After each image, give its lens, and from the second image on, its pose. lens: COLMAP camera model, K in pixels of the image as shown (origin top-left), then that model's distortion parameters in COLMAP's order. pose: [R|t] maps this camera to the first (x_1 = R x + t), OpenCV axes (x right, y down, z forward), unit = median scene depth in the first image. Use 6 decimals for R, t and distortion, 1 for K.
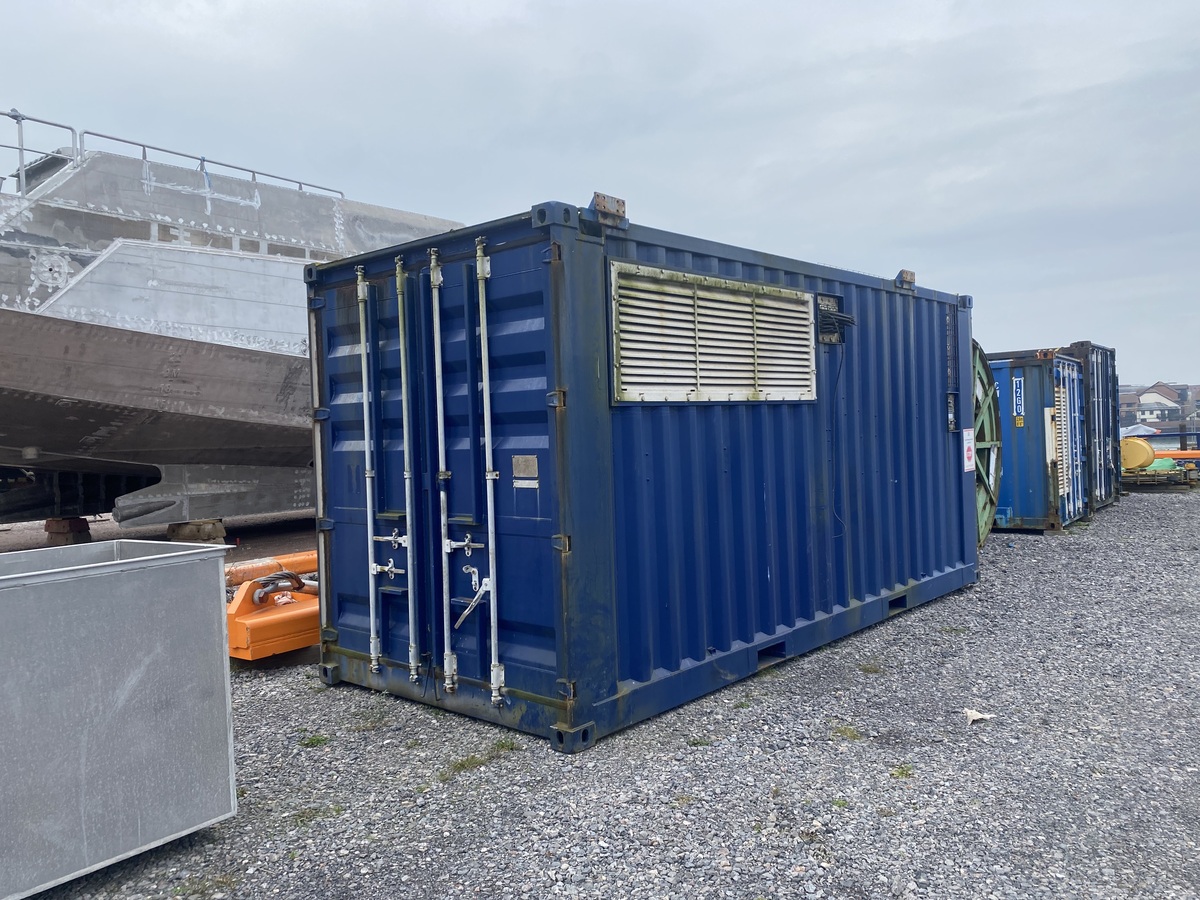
lens RADIAL K [[916.0, 0, 587.6], [0, 916.0, 446.1], [0, 0, 1]] dist [0.040324, -0.036739]
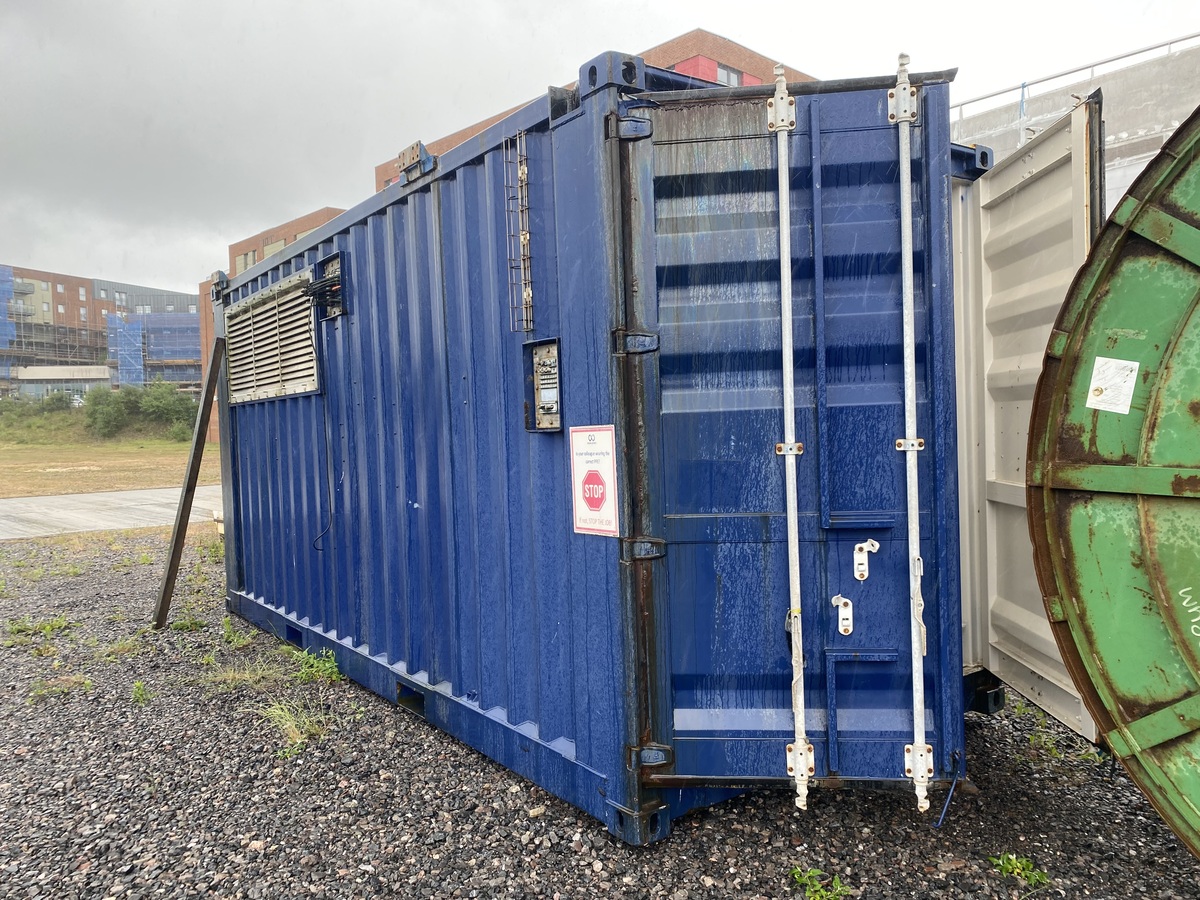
lens RADIAL K [[916.0, 0, 587.6], [0, 916.0, 446.1], [0, 0, 1]] dist [0.040324, -0.036739]
pose [[-0.242332, 0.068858, -0.967747, 1.104012], [0.018285, 0.997625, 0.066405, -0.051184], [0.970021, -0.001604, -0.243016, 1.517847]]
